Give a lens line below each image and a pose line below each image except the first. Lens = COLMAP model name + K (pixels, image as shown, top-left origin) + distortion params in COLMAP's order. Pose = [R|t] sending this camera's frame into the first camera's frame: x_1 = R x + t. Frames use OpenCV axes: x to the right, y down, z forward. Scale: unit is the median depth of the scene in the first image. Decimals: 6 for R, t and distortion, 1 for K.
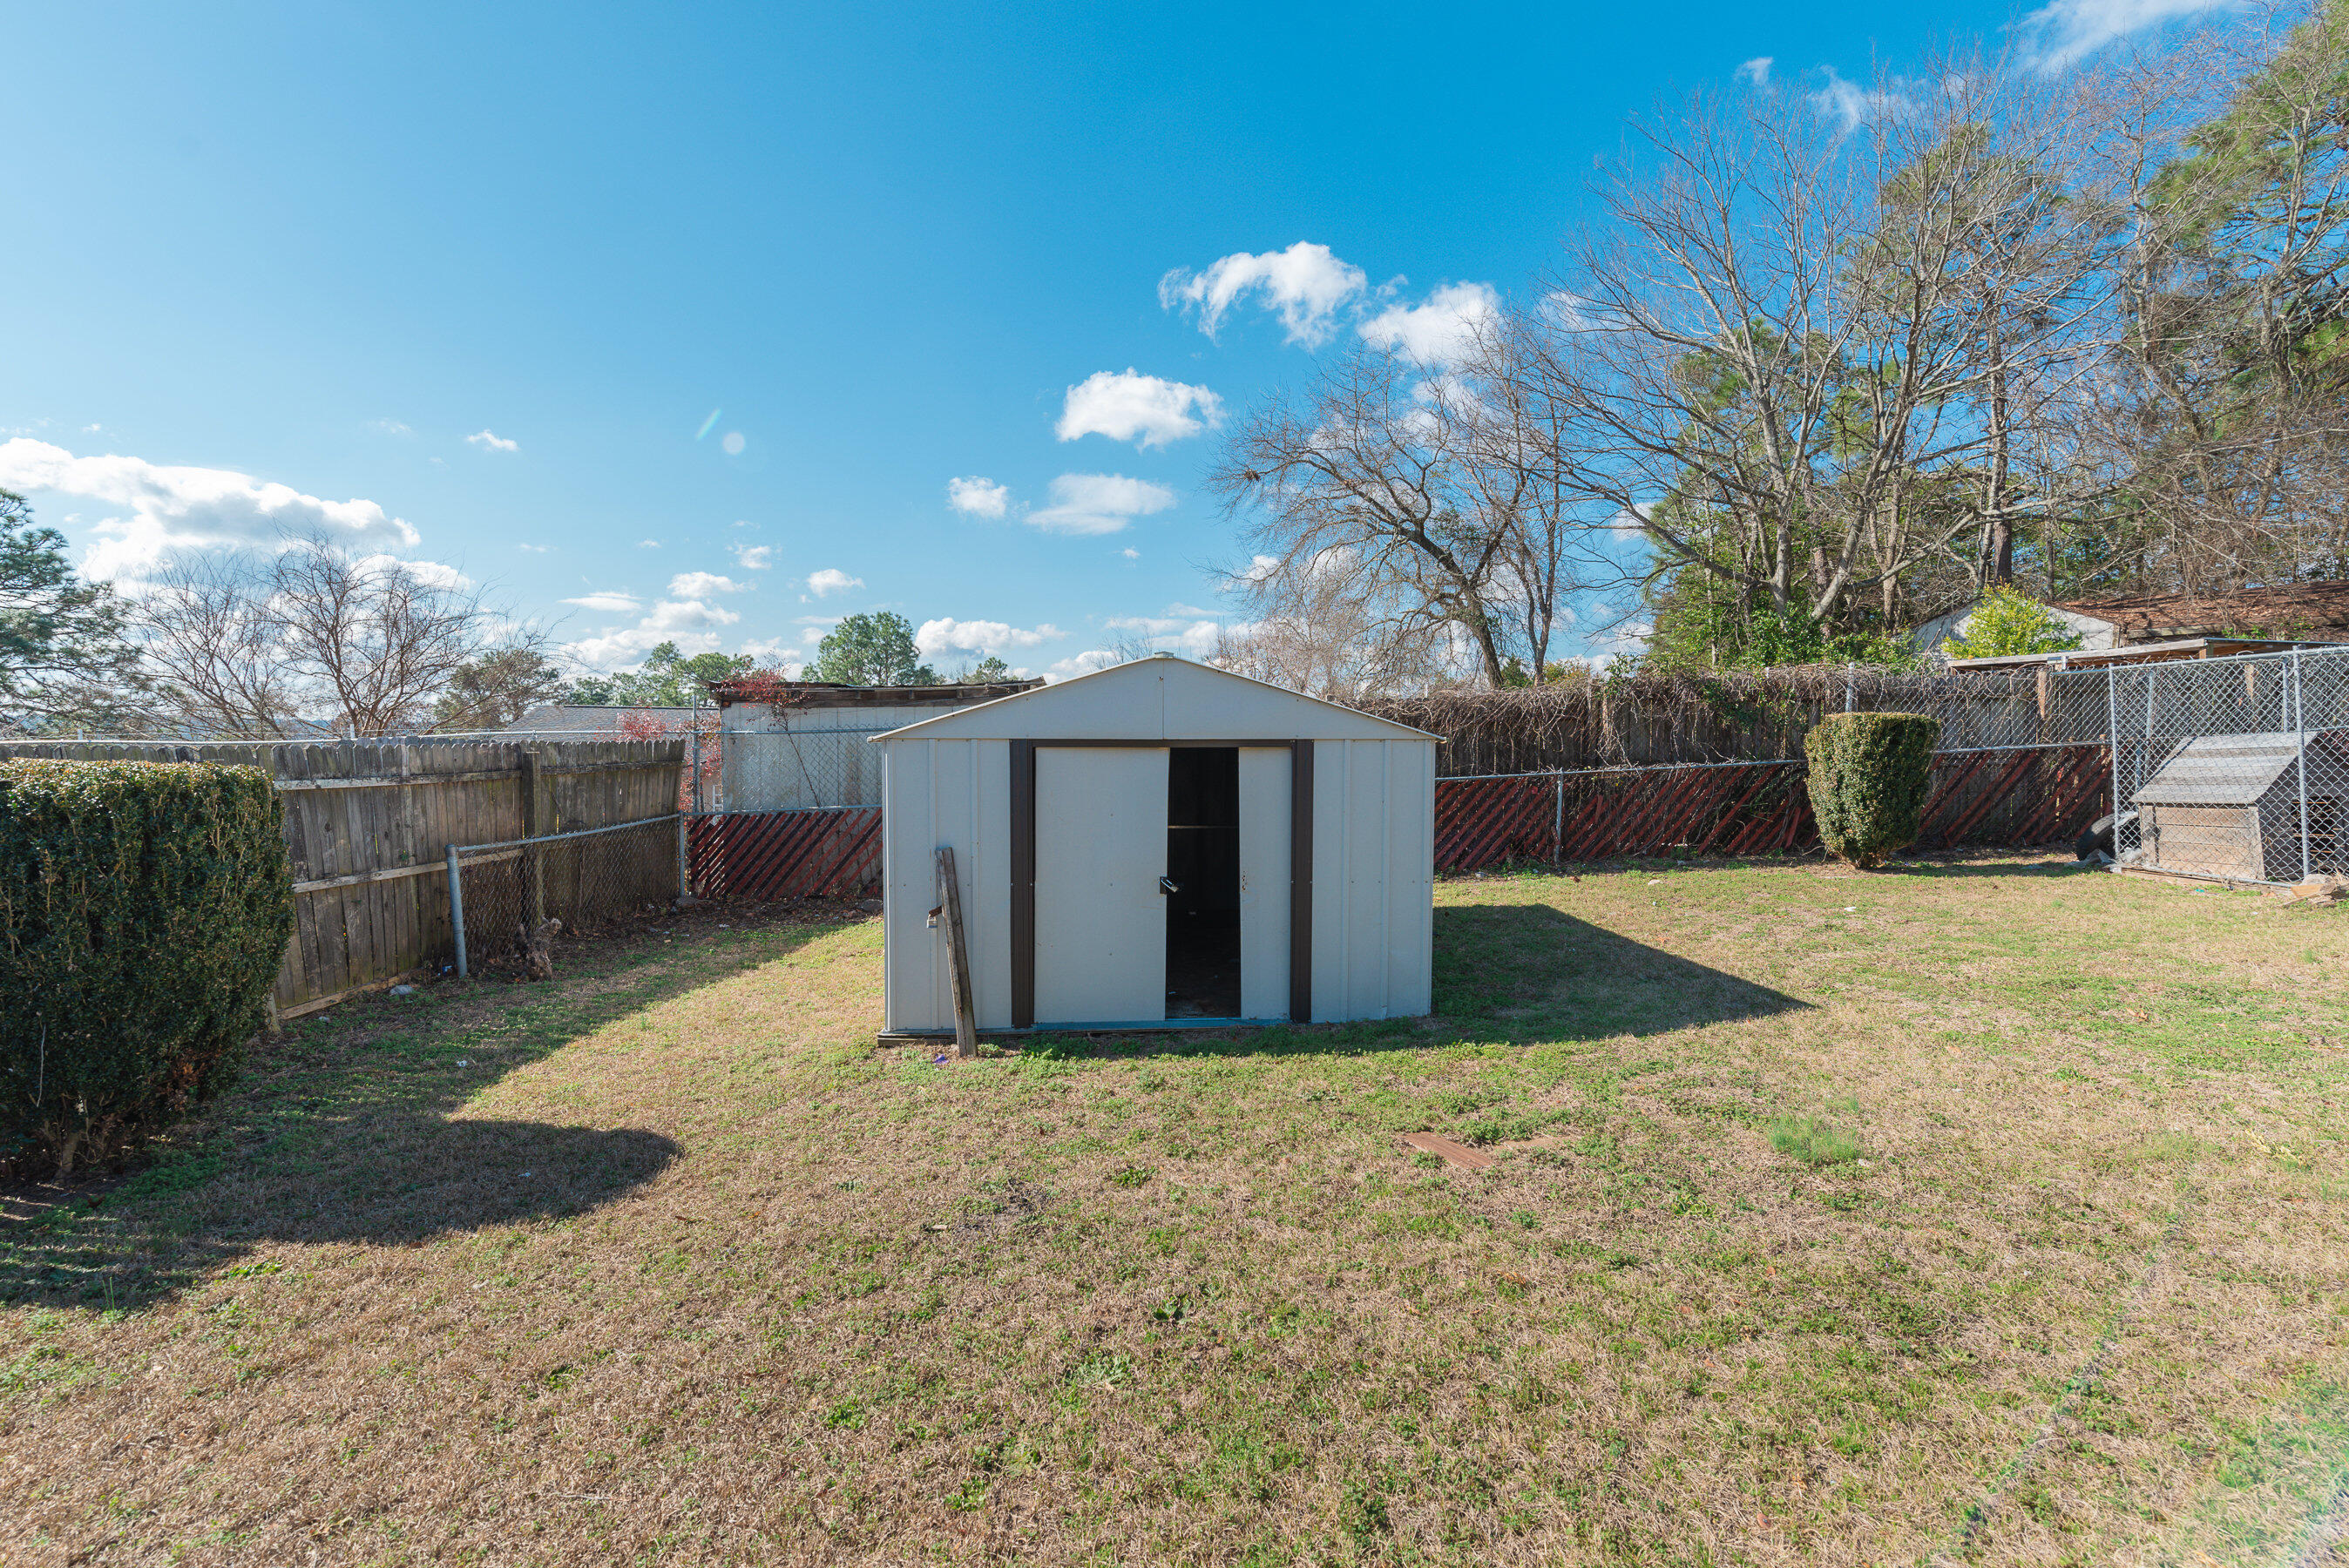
lens RADIAL K [[996.4, 0, 1170.5], [0, 996.4, 781.6], [0, 0, 1]] dist [0.000967, -0.000111]
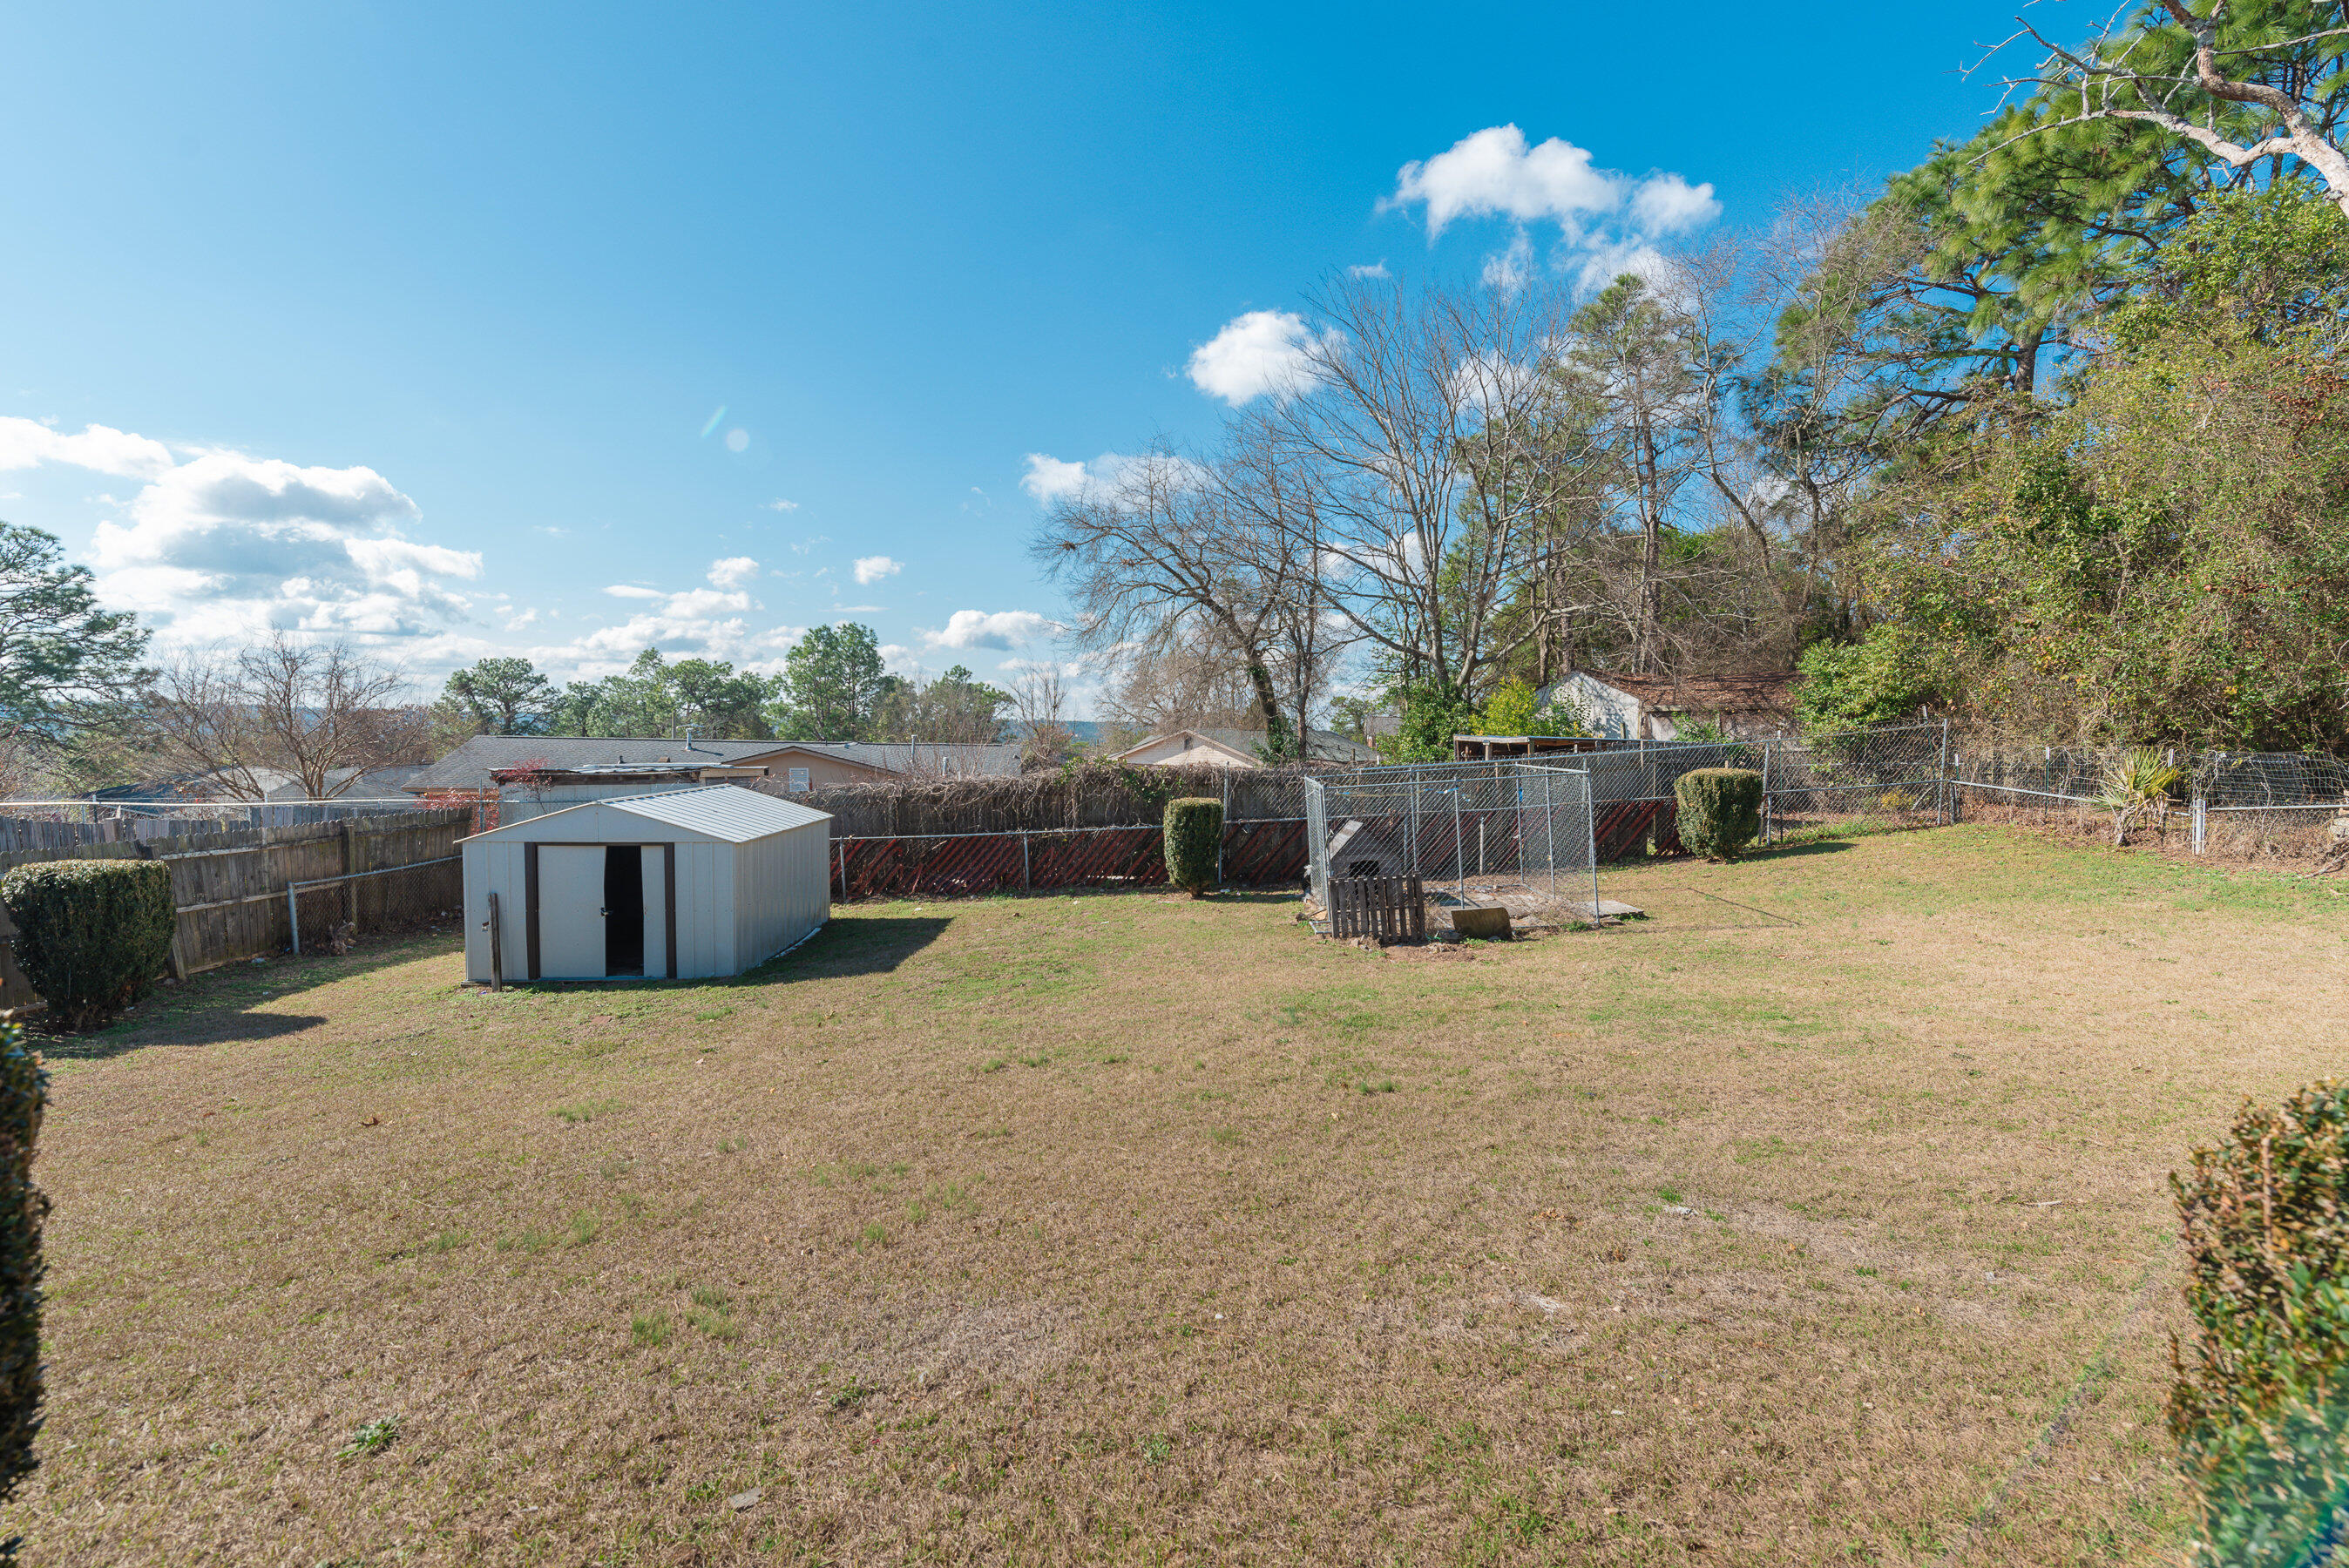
lens RADIAL K [[1010.9, 0, 1183.9], [0, 1010.9, 783.4], [0, 0, 1]] dist [-0.000978, 0.000484]
pose [[0.999870, 0.007461, -0.014307, 0.912151], [-0.007309, 0.999916, 0.010658, -0.144071], [0.014385, -0.010552, 0.999841, -0.800320]]
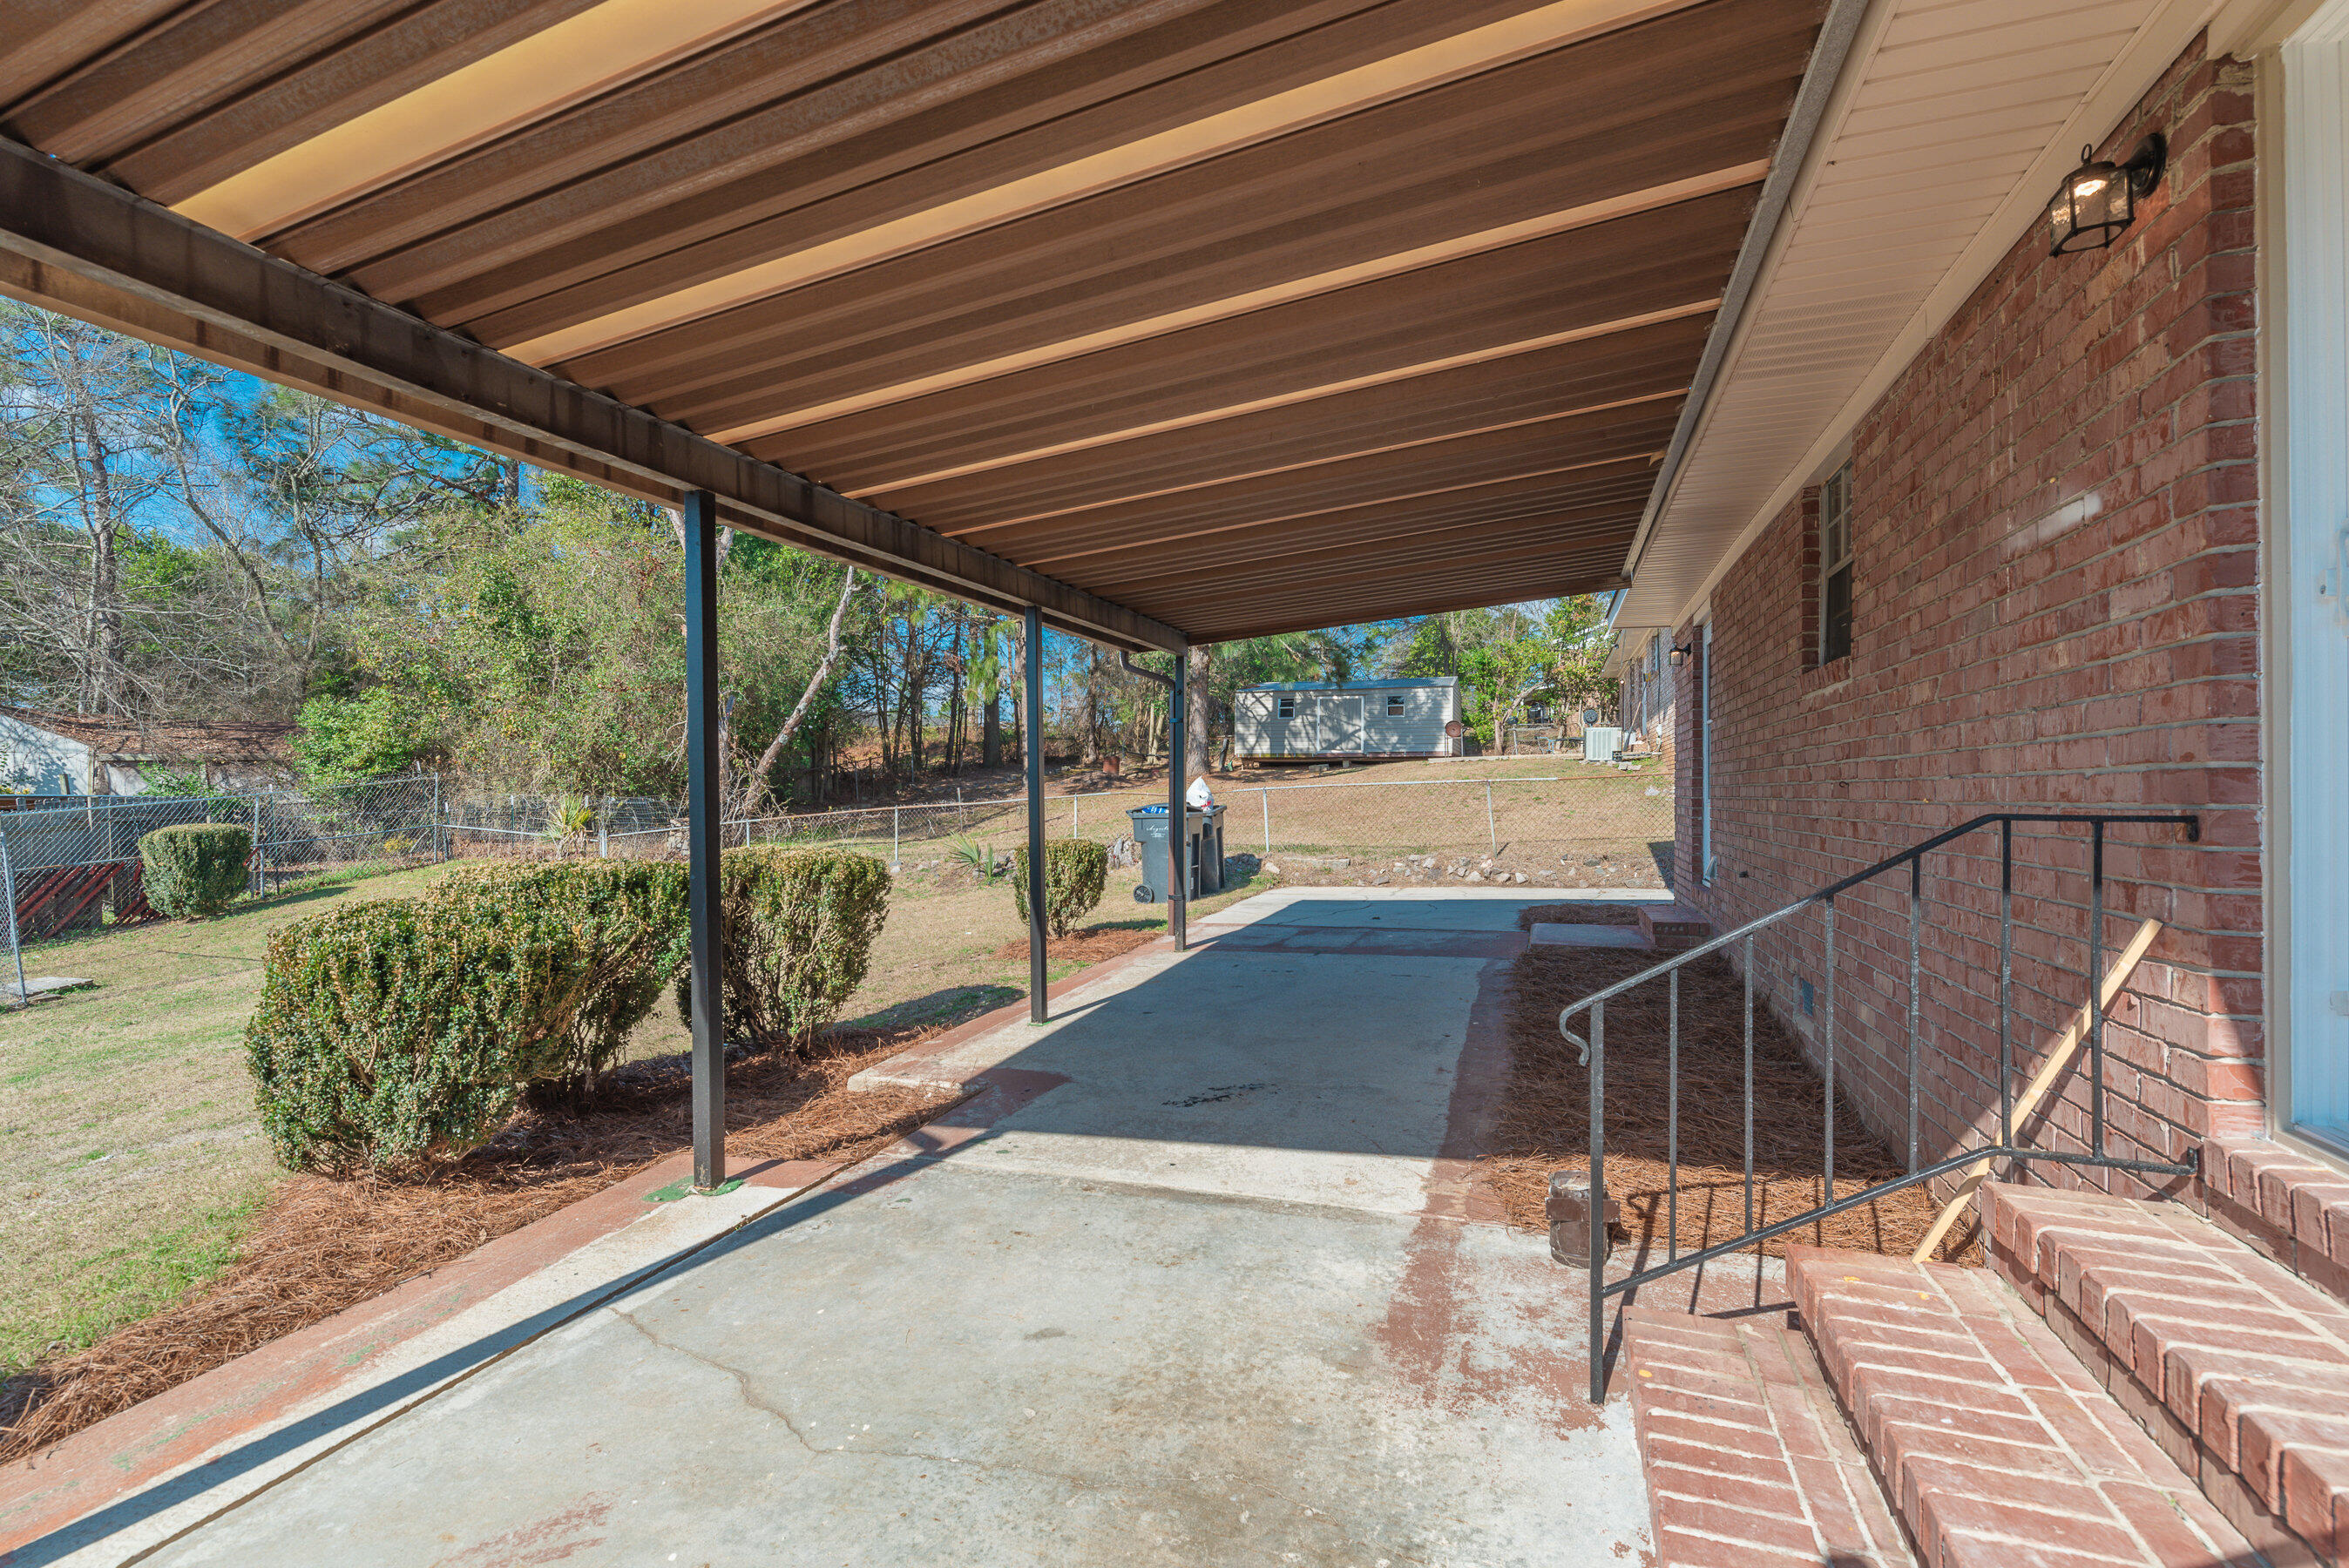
lens RADIAL K [[1010.9, 0, 1183.9], [0, 1010.9, 783.4], [0, 0, 1]] dist [-0.000978, 0.000484]
pose [[0.338729, -0.003299, 0.940878, 0.746764], [0.038675, 0.999198, -0.010419, -0.144856], [-0.940089, 0.039917, 0.338585, -1.260284]]
